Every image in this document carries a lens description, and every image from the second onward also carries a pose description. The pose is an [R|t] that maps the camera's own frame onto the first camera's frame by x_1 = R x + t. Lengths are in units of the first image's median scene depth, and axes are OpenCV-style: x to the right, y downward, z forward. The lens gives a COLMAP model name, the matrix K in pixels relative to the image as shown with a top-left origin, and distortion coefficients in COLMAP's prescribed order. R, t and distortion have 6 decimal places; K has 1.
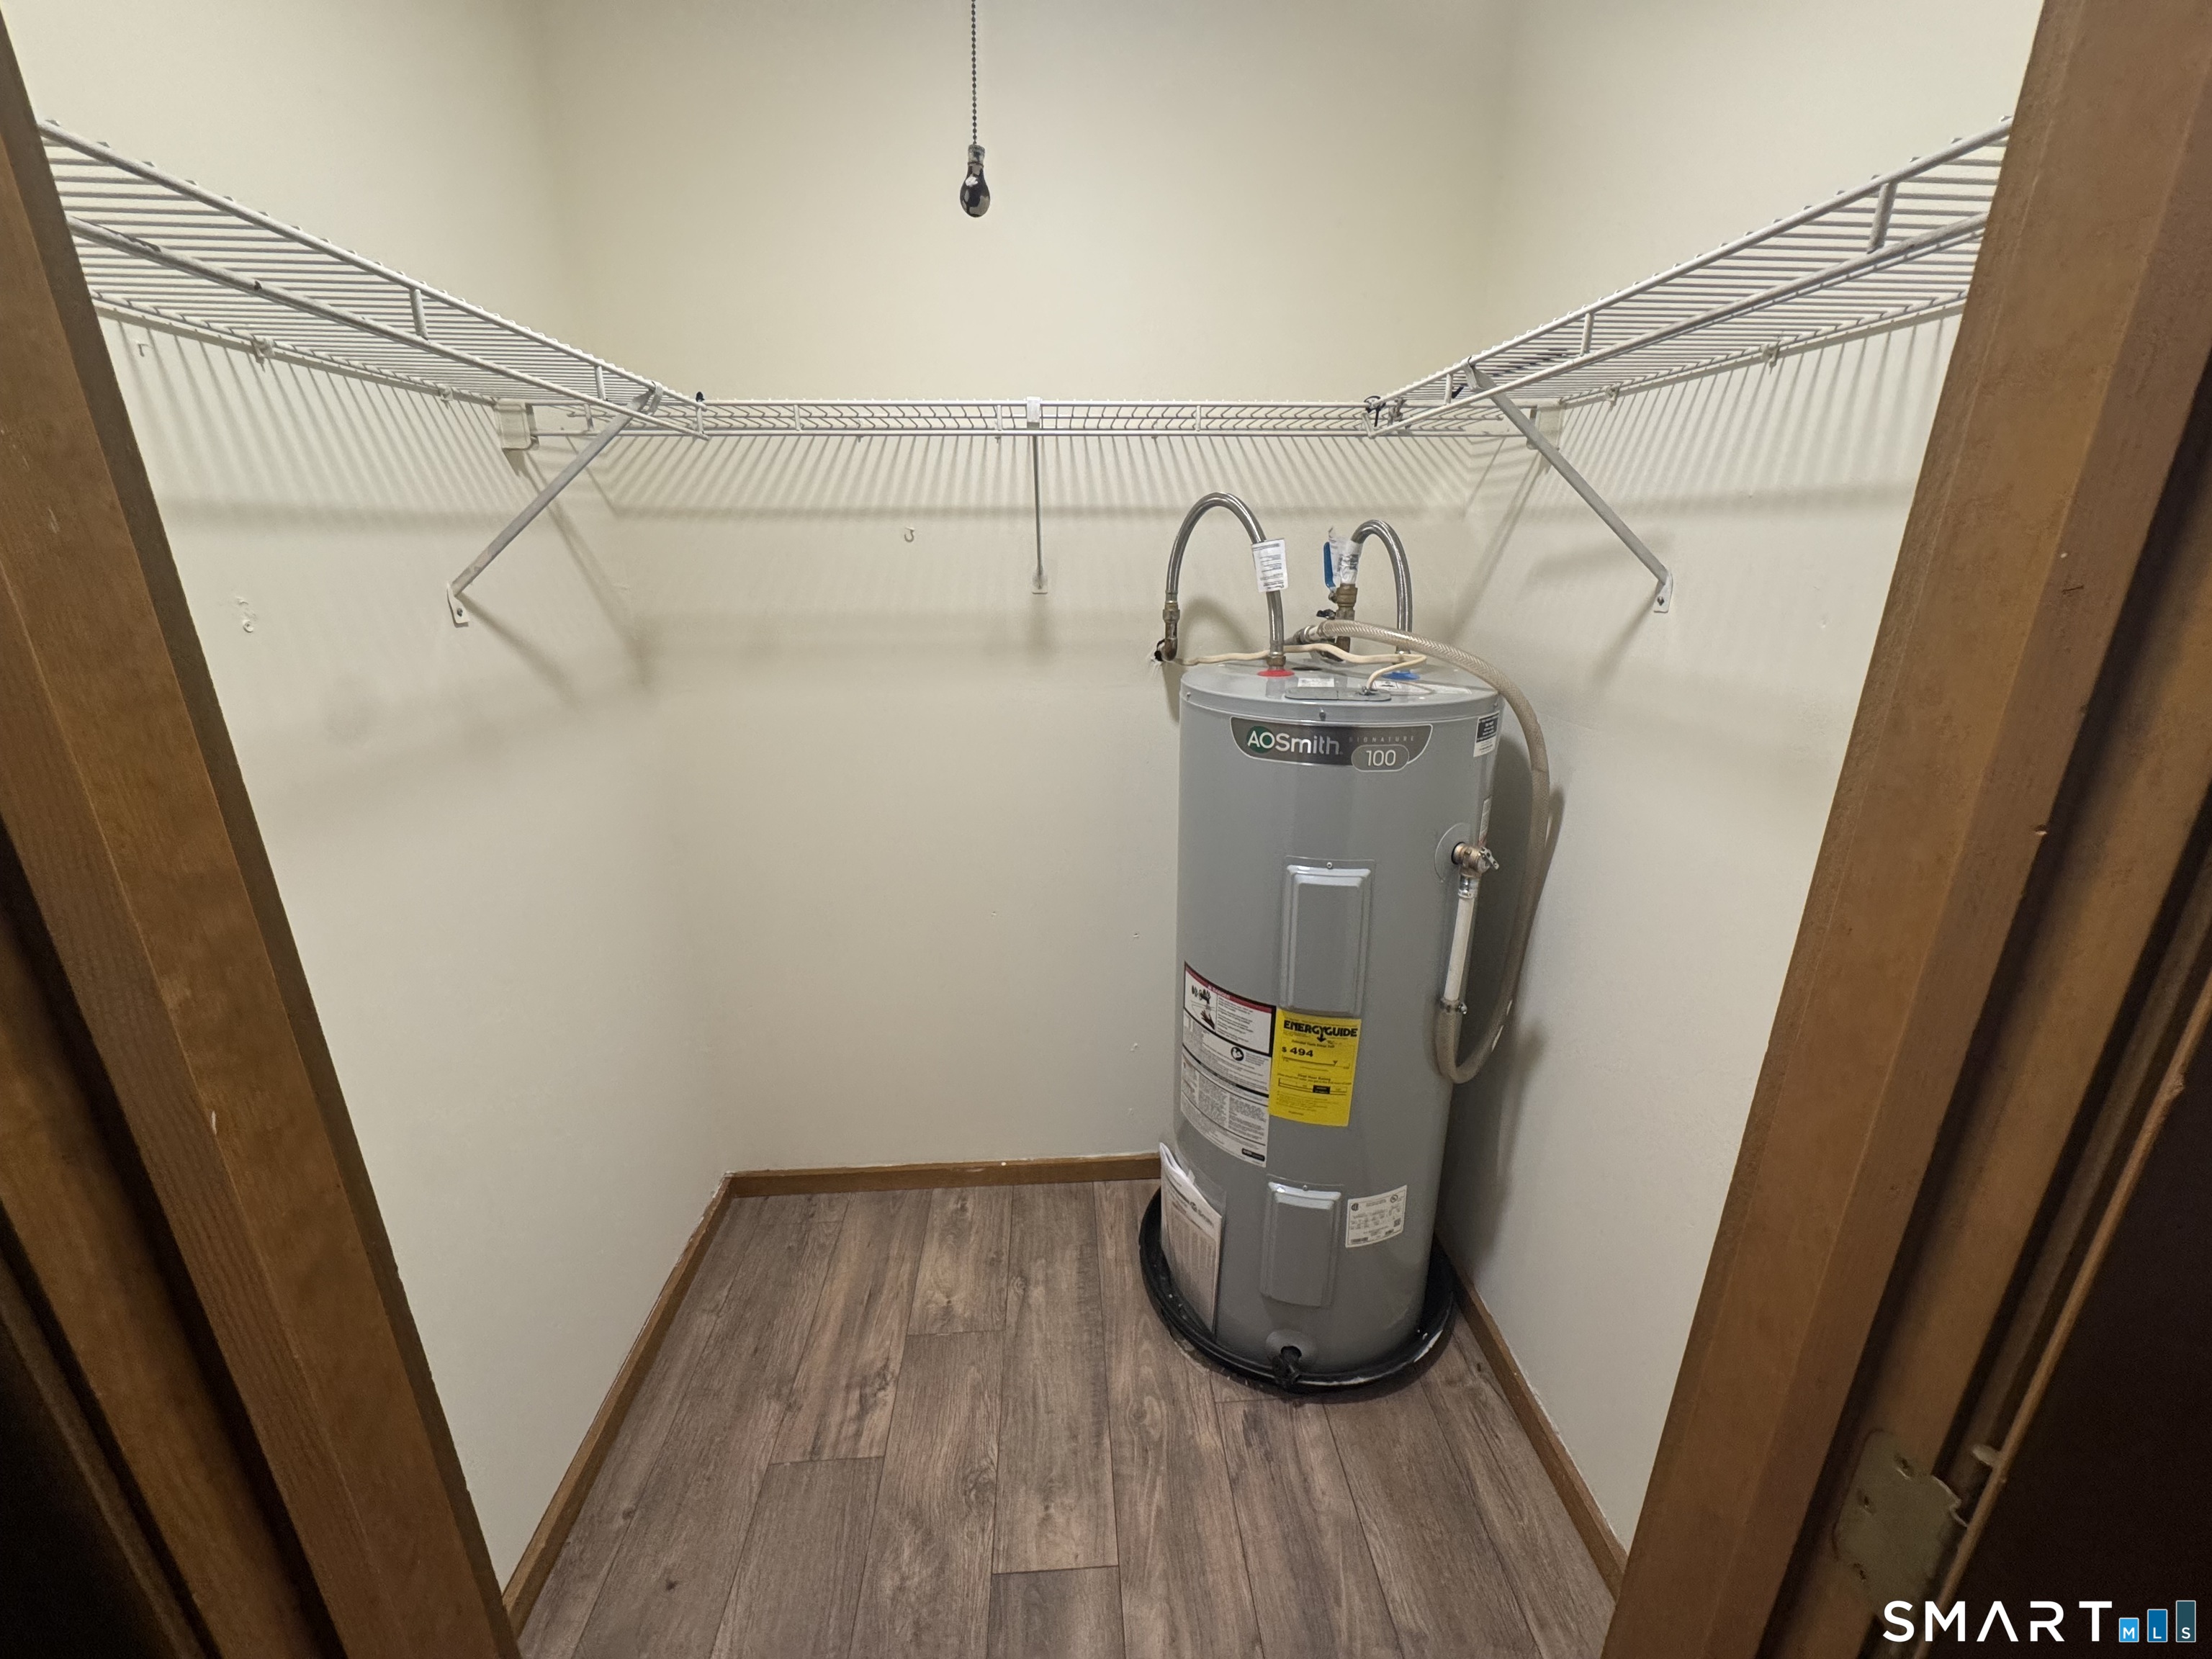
lens RADIAL K [[875.2, 0, 1106.0], [0, 875.2, 829.5], [0, 0, 1]] dist [-0.010724, 0.000053]
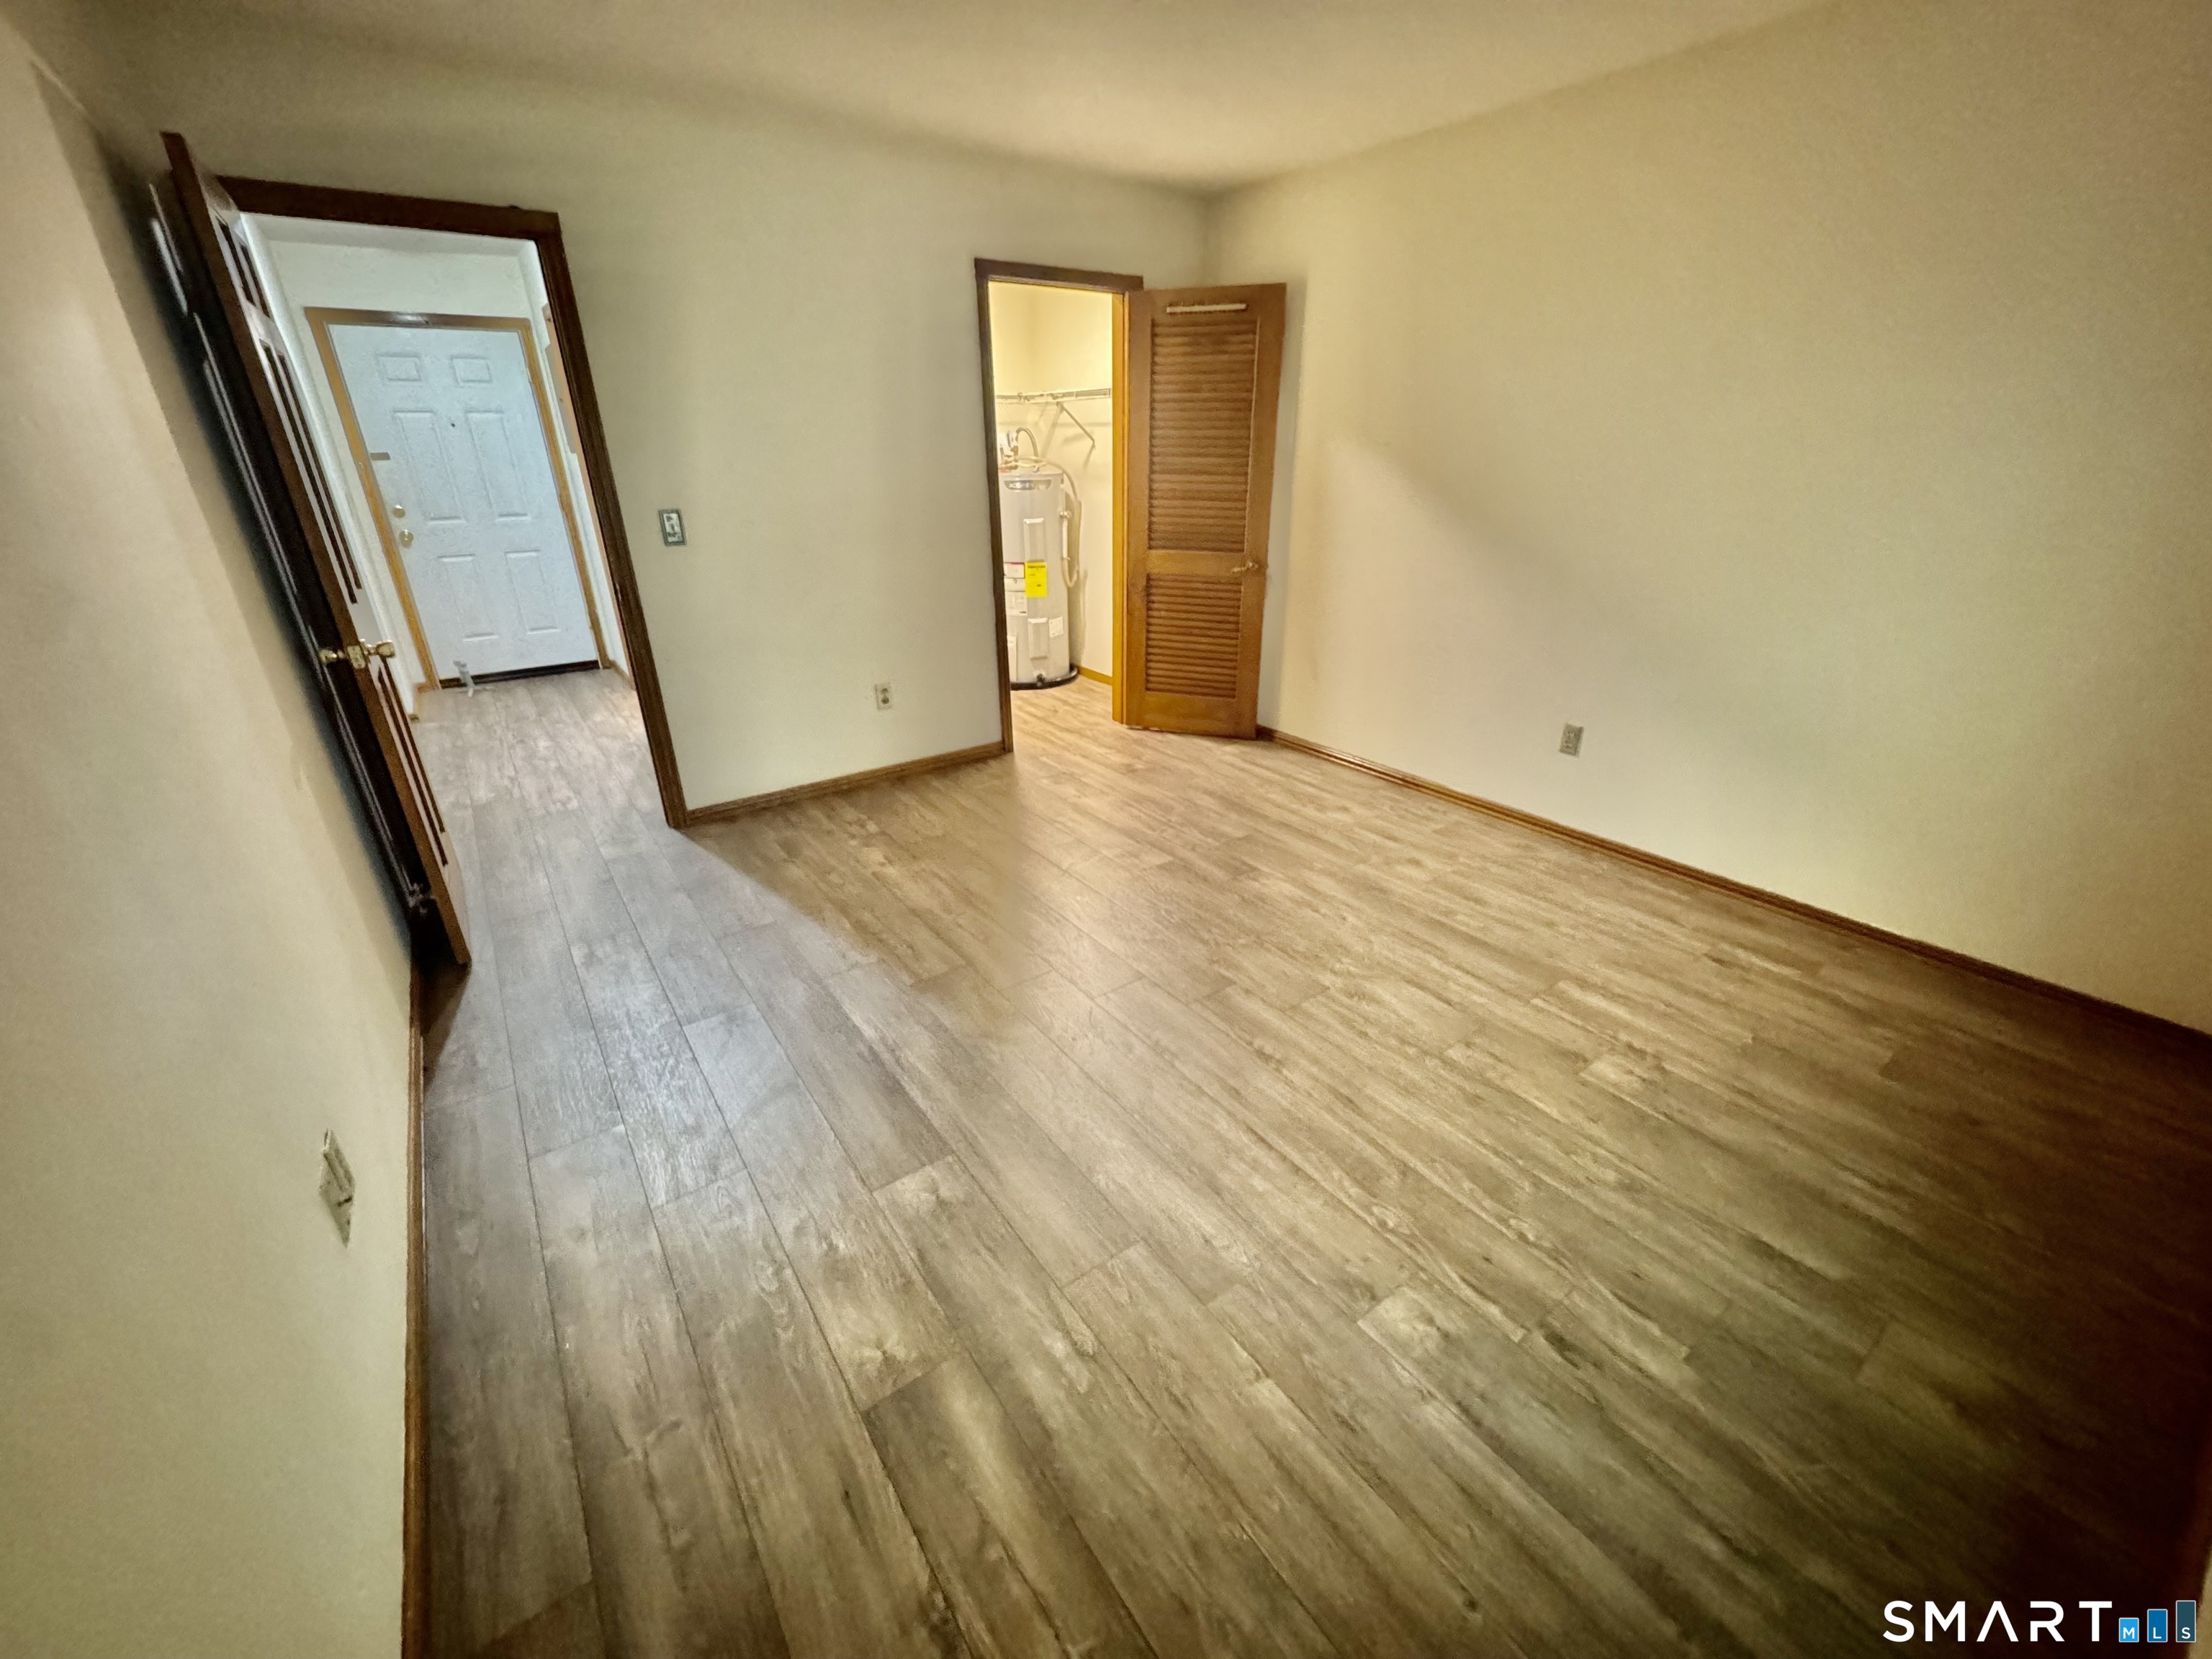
lens RADIAL K [[875.2, 0, 1106.0], [0, 875.2, 829.5], [0, 0, 1]] dist [-0.010724, 0.000053]
pose [[0.845866, -0.219931, 0.485943, -1.521215], [0.166064, 0.974344, 0.151912, 0.776958], [-0.506886, -0.047799, 0.860687, -2.360067]]
